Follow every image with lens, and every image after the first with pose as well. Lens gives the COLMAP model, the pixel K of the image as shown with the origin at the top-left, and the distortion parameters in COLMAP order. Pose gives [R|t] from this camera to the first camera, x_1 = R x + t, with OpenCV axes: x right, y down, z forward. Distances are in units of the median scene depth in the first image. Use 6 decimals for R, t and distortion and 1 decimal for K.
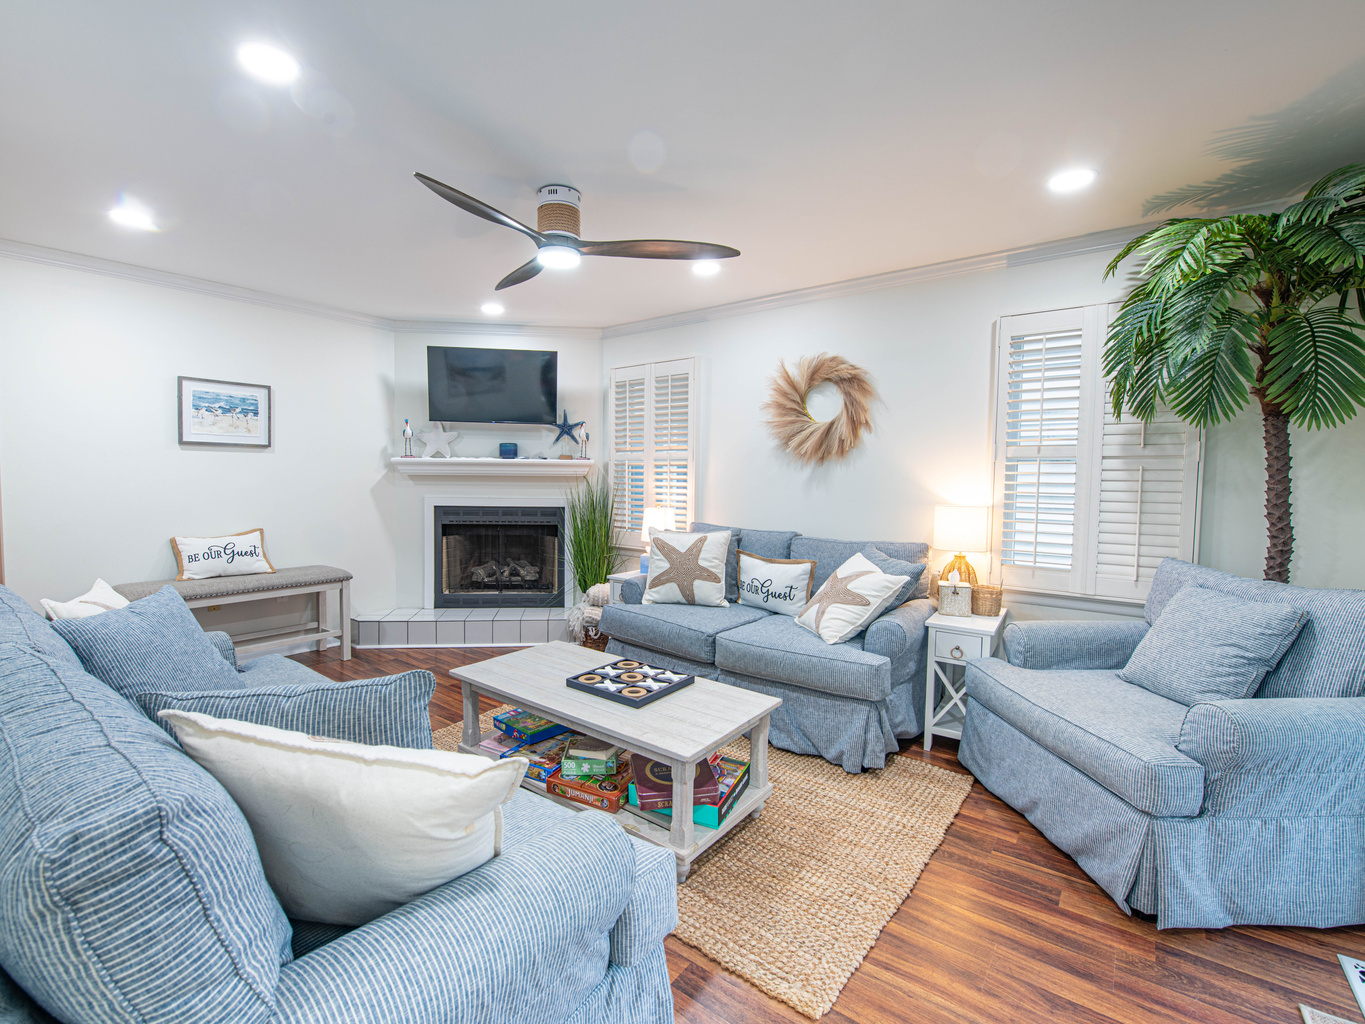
lens RADIAL K [[610.1, 0, 649.5], [0, 610.1, 505.4], [0, 0, 1]] dist [-0.014563, -0.000297]
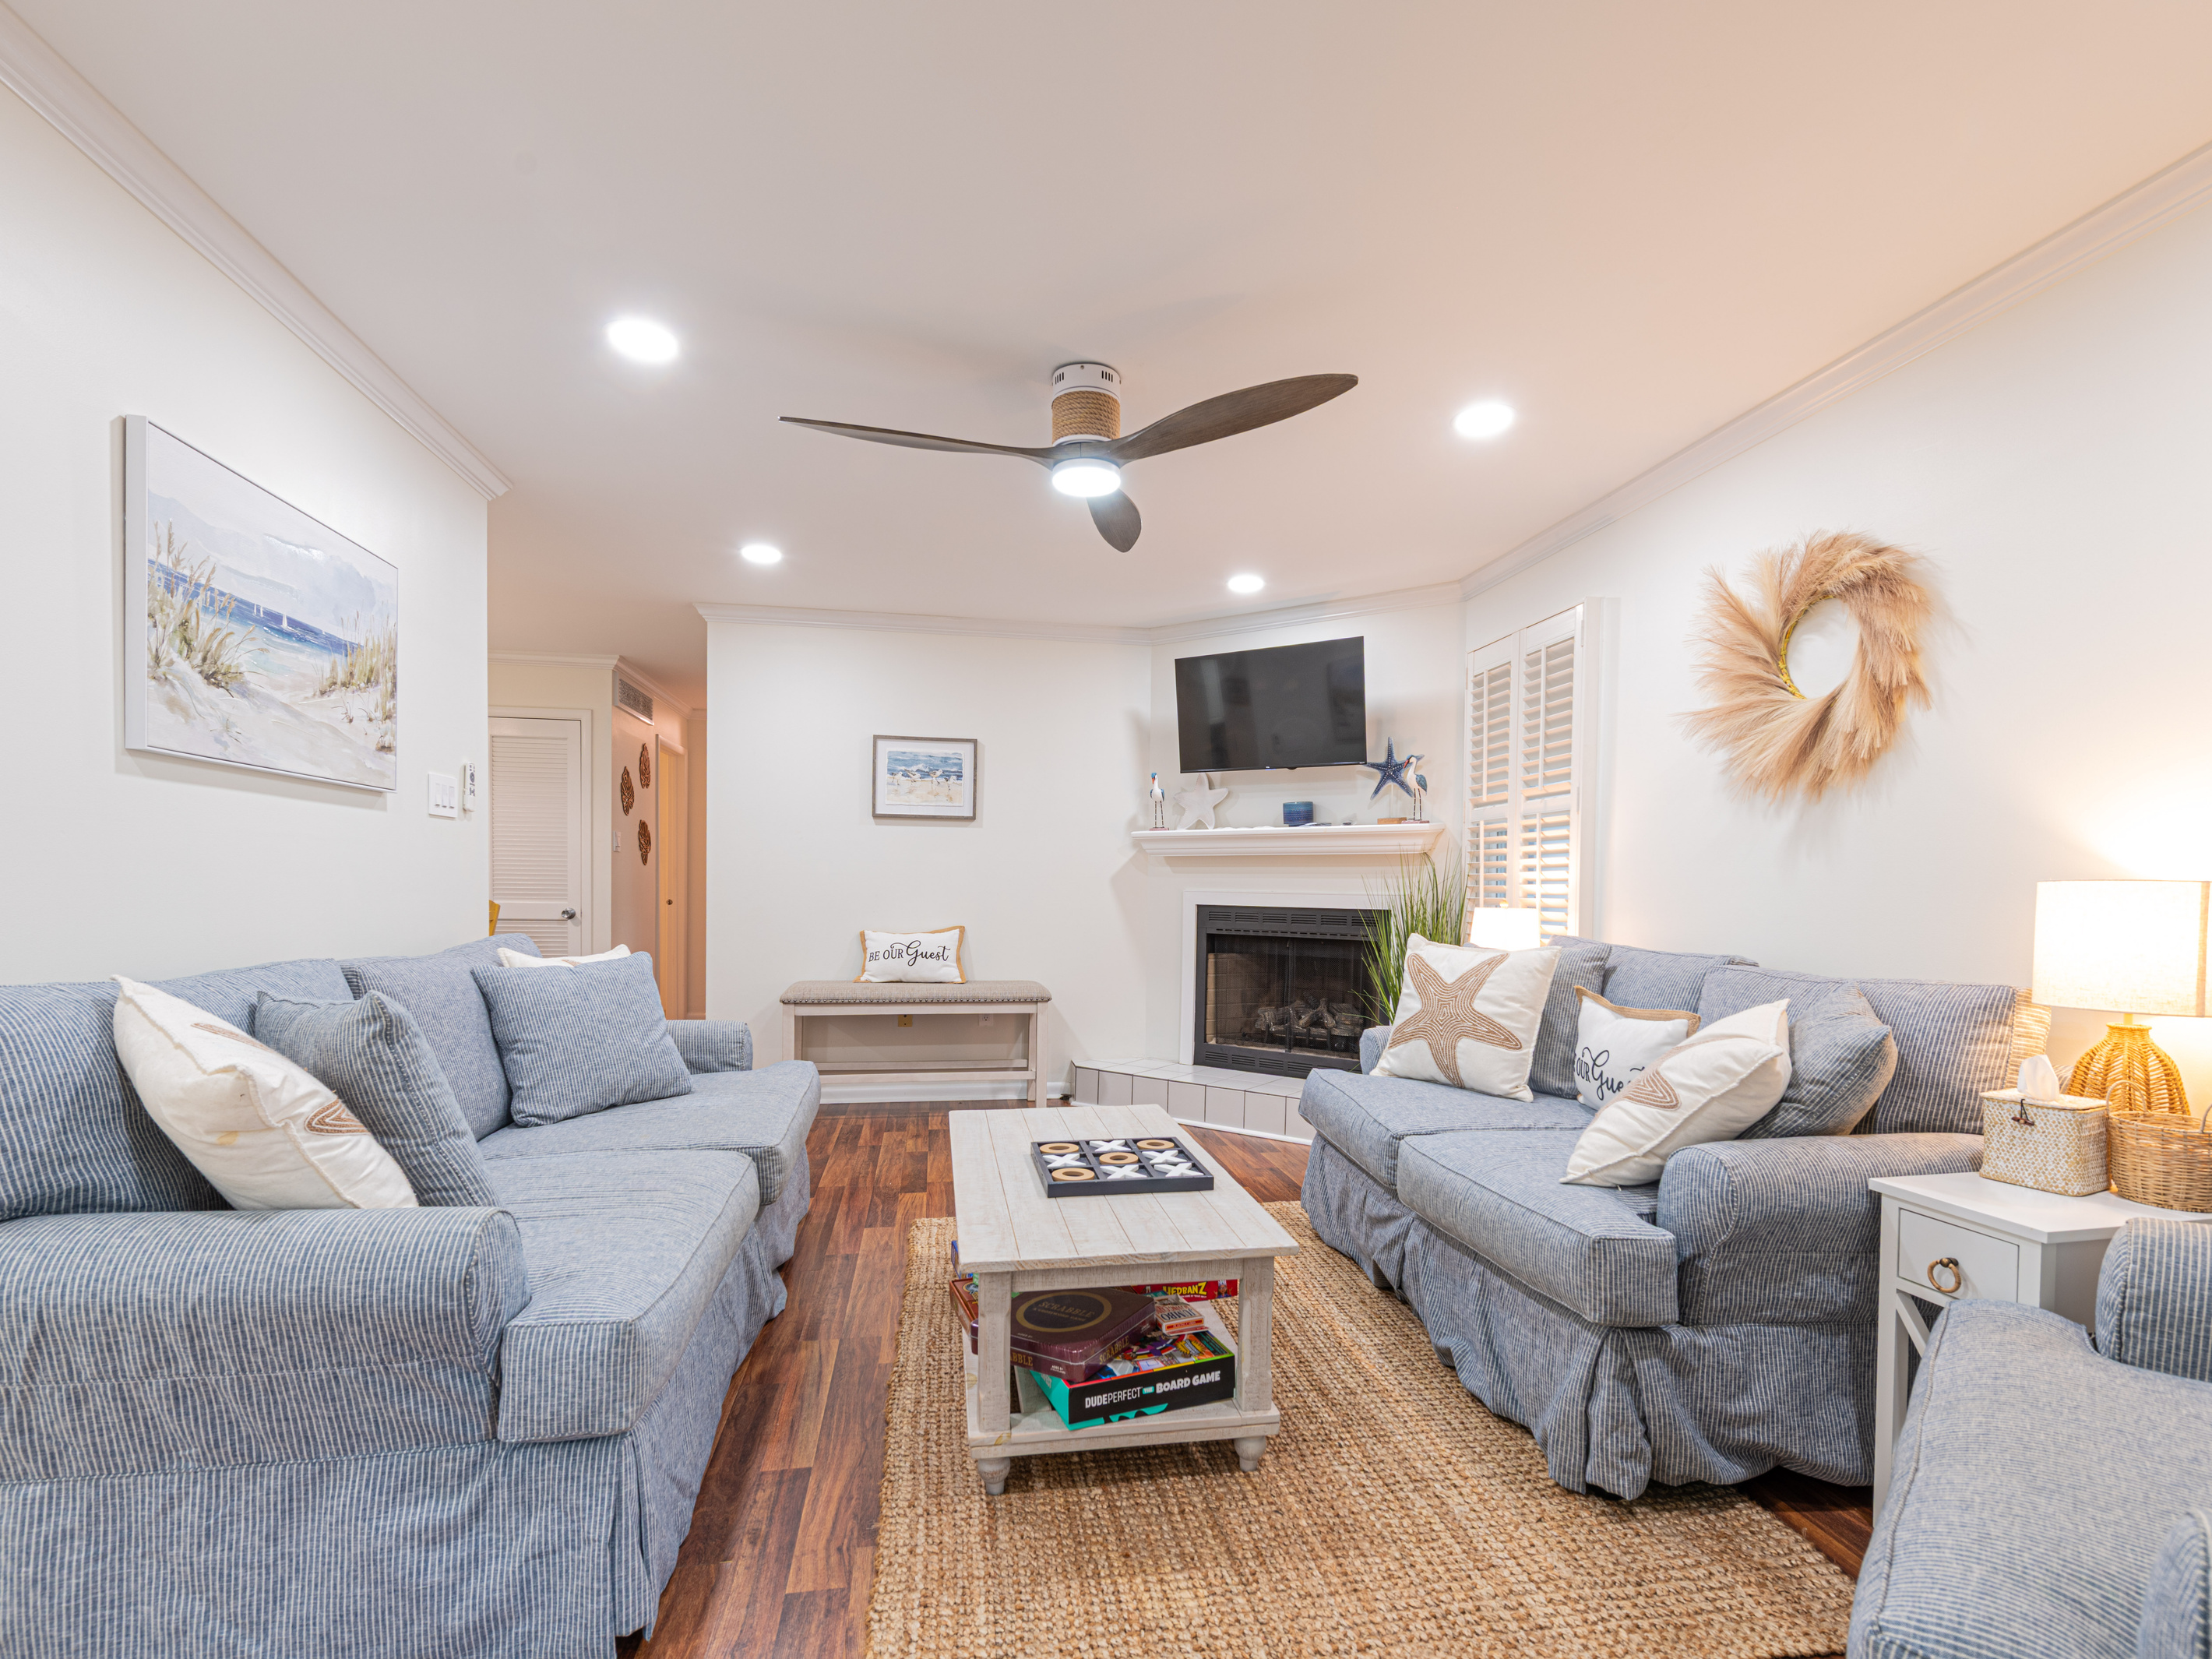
lens RADIAL K [[1032.6, 0, 1114.7], [0, 1032.6, 904.4], [0, 0, 1]] dist [0.013733, -0.000215]
pose [[0.759516, 0.009839, -0.650415, 0.363084], [-0.034129, 0.999111, -0.024740, 0.037582], [0.649593, 0.040988, 0.759176, 0.140441]]
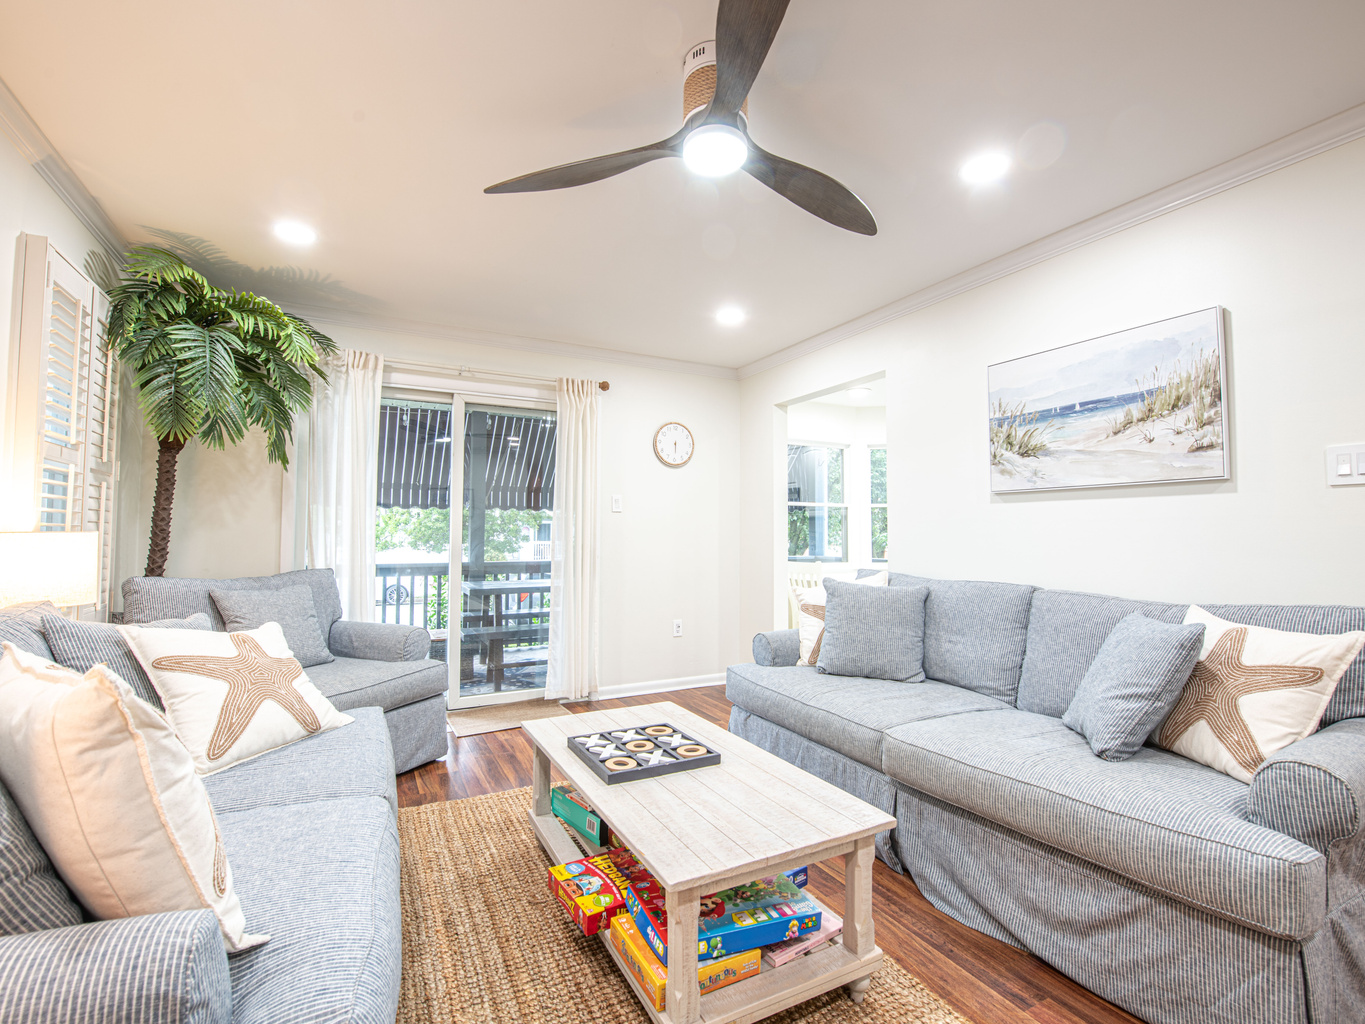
lens RADIAL K [[644.9, 0, 682.5], [0, 644.9, 512.0], [0, 0, 1]] dist [-0.001623, -0.000580]
pose [[-0.915659, -0.000847, 0.401956, -0.267690], [0.003718, 0.999937, 0.010577, -0.018267], [-0.401939, 0.011180, -0.915598, 1.057388]]
